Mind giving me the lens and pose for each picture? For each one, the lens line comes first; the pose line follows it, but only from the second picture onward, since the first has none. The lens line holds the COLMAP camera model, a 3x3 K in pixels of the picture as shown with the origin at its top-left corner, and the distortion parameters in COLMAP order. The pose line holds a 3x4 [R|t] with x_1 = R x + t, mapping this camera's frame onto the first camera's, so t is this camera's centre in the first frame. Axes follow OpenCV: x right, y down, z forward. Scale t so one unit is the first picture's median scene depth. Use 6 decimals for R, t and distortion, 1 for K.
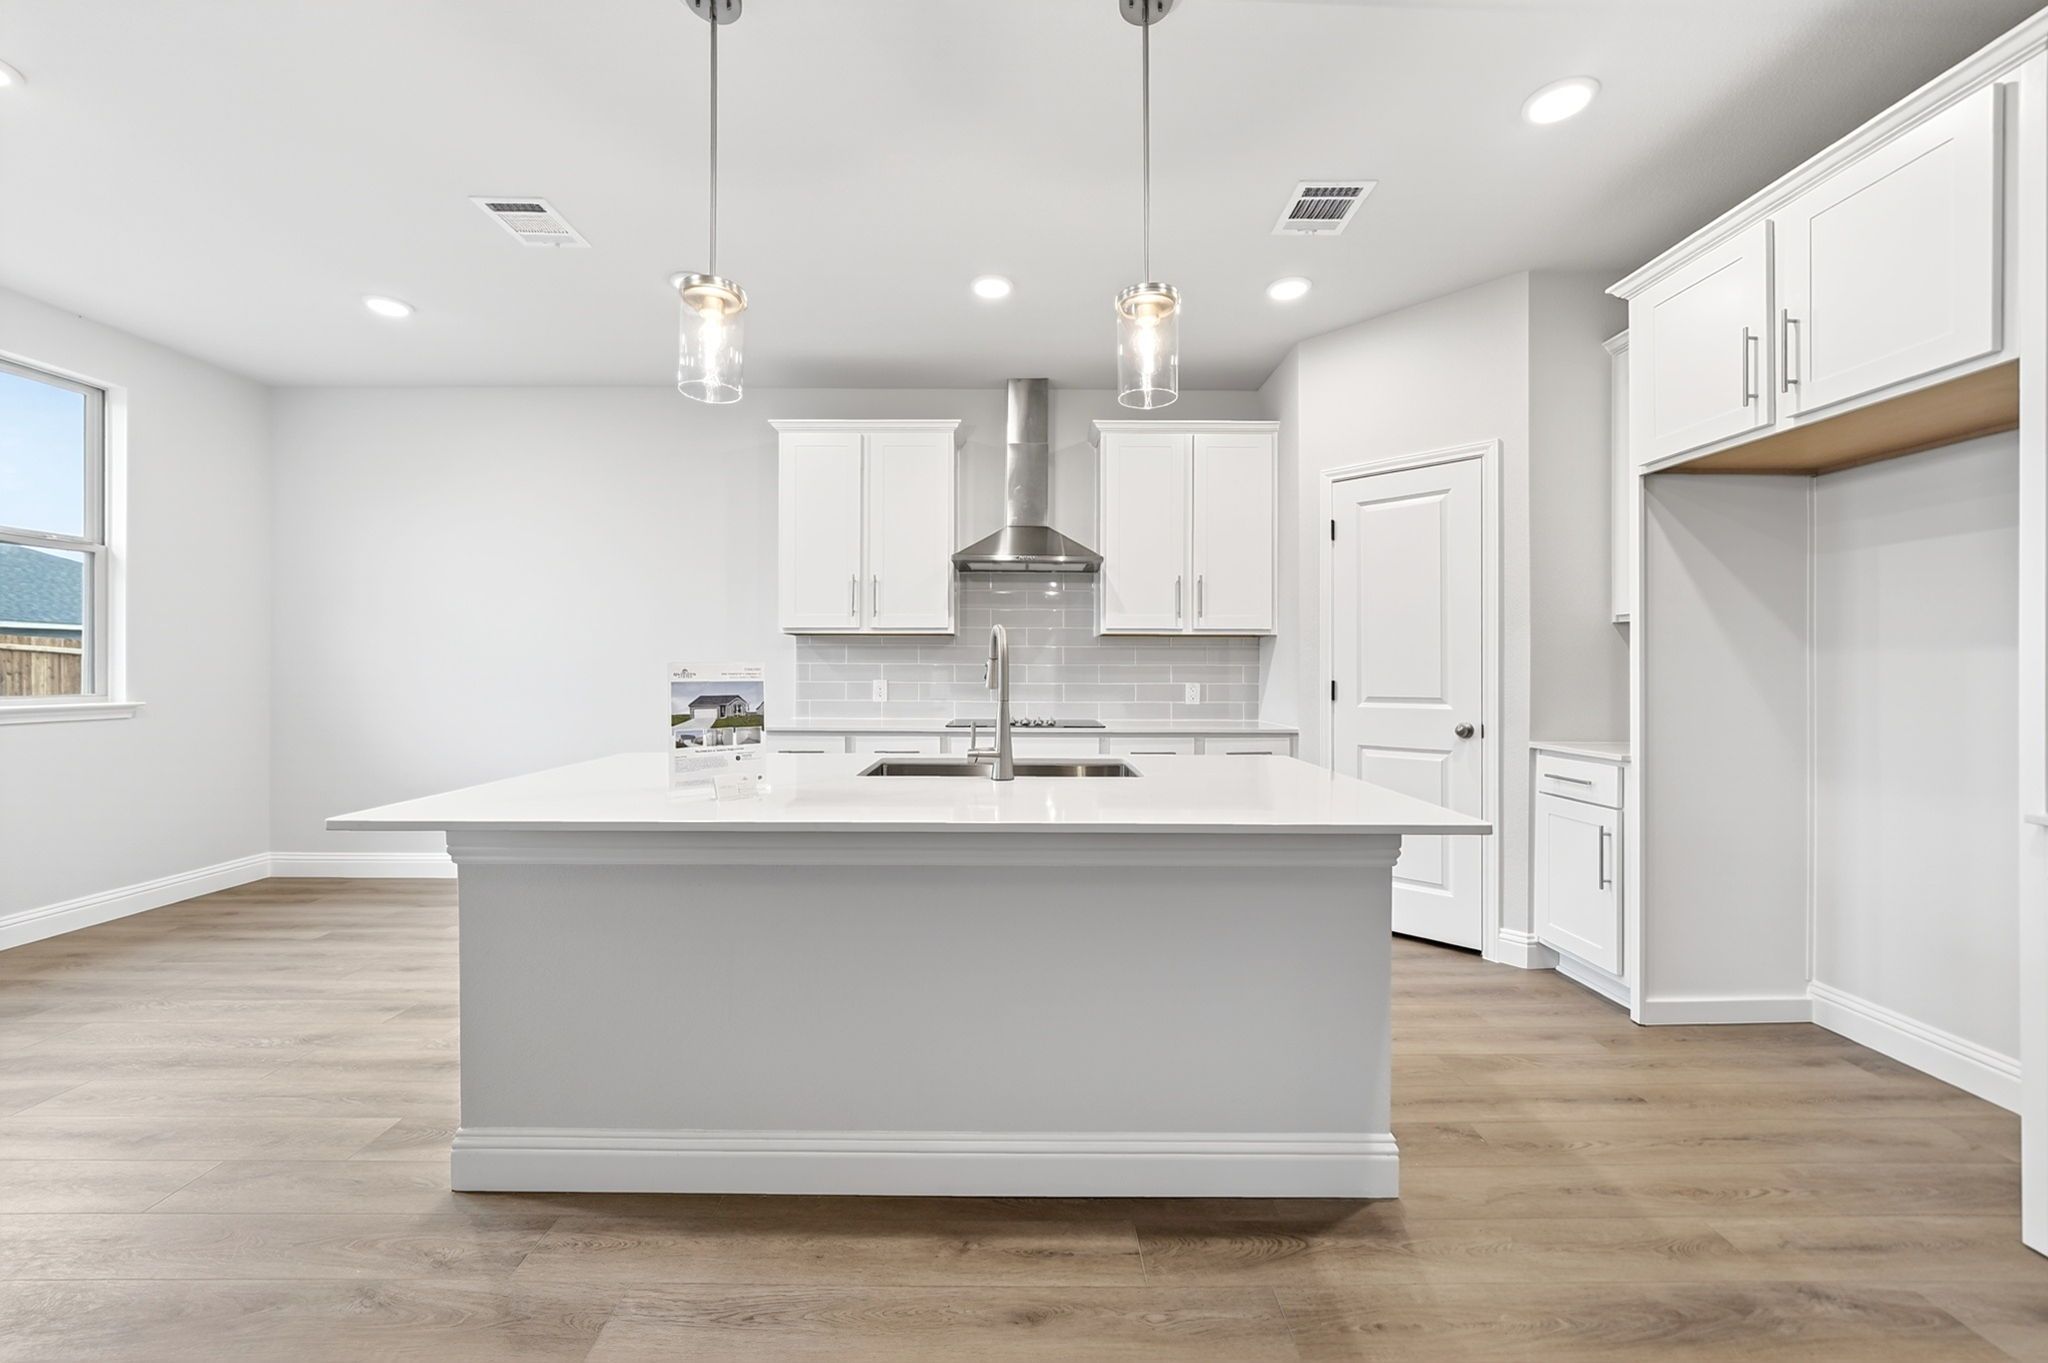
lens RADIAL K [[787.7, 0, 1020.8], [0, 787.7, 670.2], [0, 0, 1]] dist [-0.012190, 0.002445]
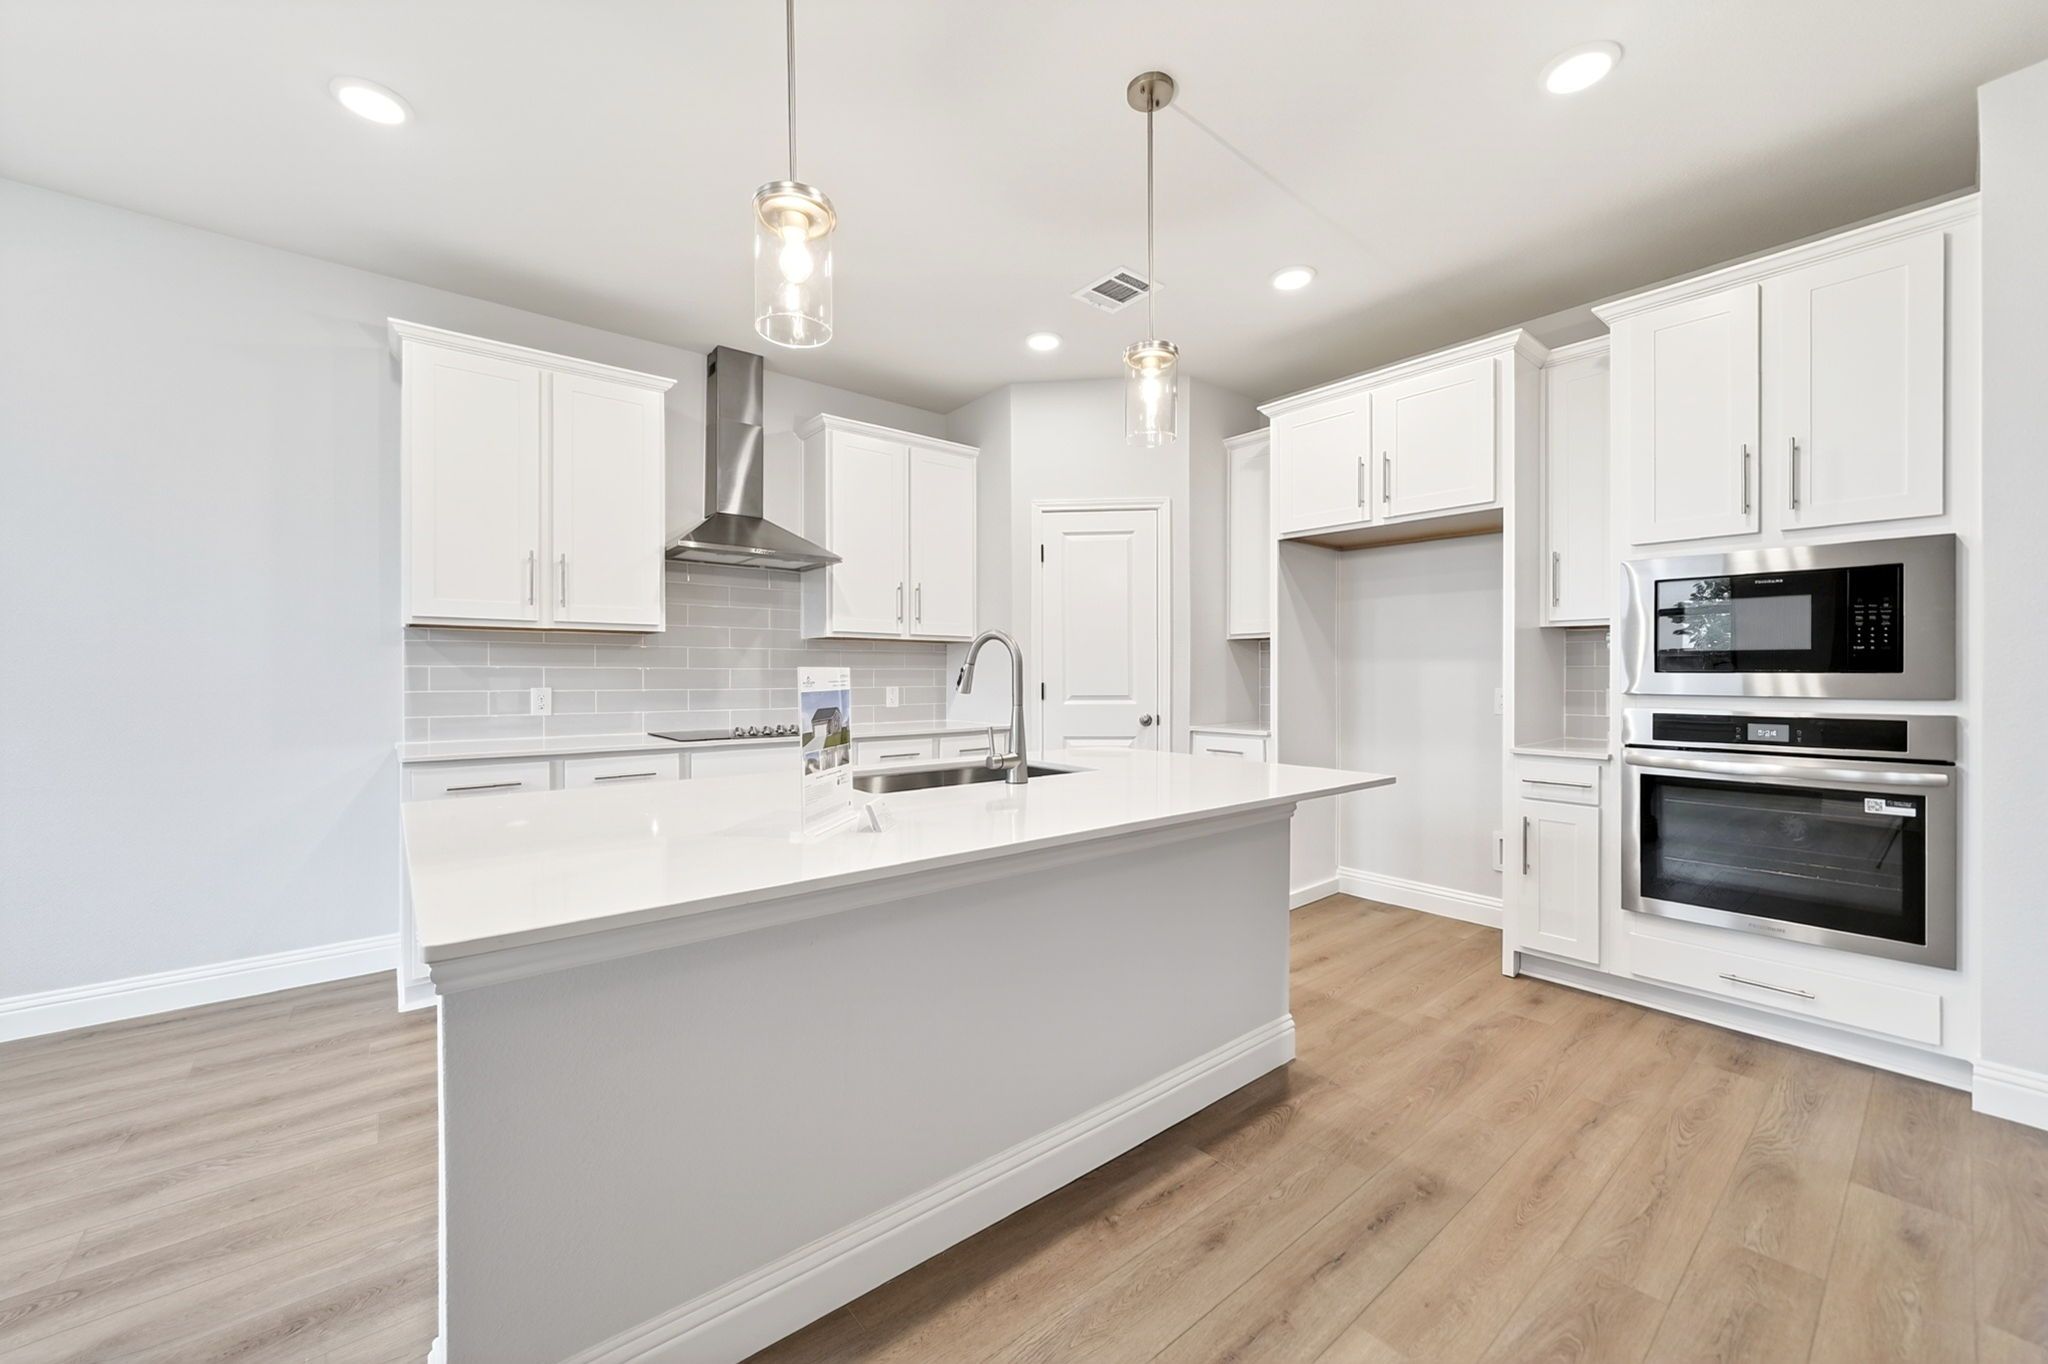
lens RADIAL K [[787.7, 0, 1024.9], [0, 787.7, 675.7], [0, 0, 1]] dist [-0.012190, 0.002445]
pose [[0.774858, -0.004798, 0.632117, -0.411526], [0.002710, 0.999987, 0.004269, -0.002335], [-0.632129, -0.001595, 0.774861, 0.127850]]
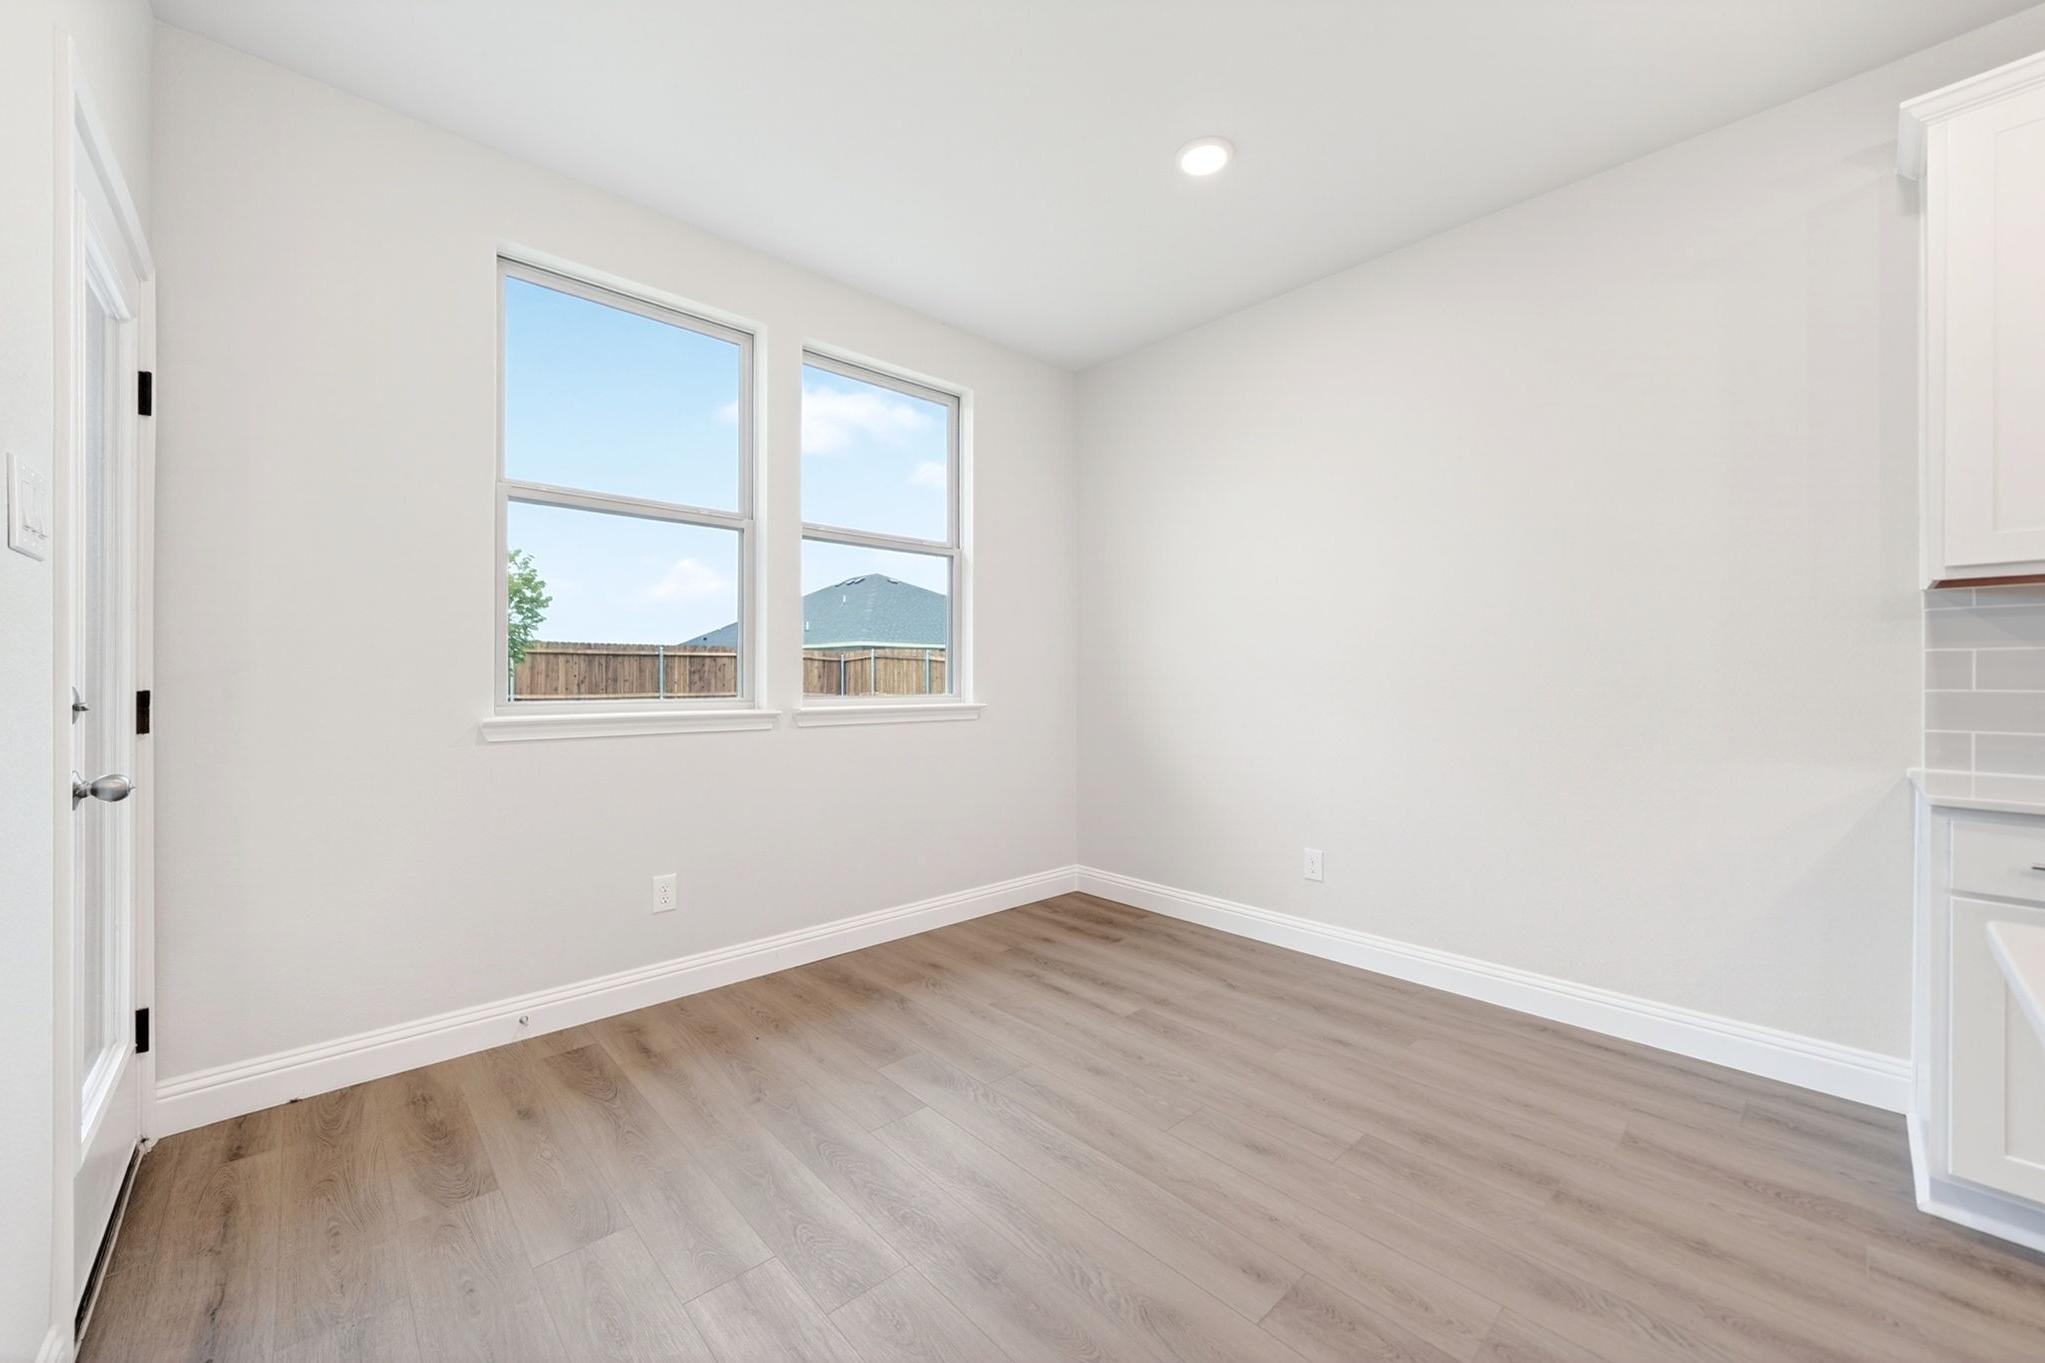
lens RADIAL K [[786.6, 0, 1022.4], [0, 786.6, 677.9], [0, 0, 1]] dist [-0.012190, 0.002445]
pose [[0.680913, -0.000025, -0.732365, -0.431347], [0.000910, 0.999999, 0.000813, 0.008726], [0.732364, -0.001220, 0.680912, 0.419653]]
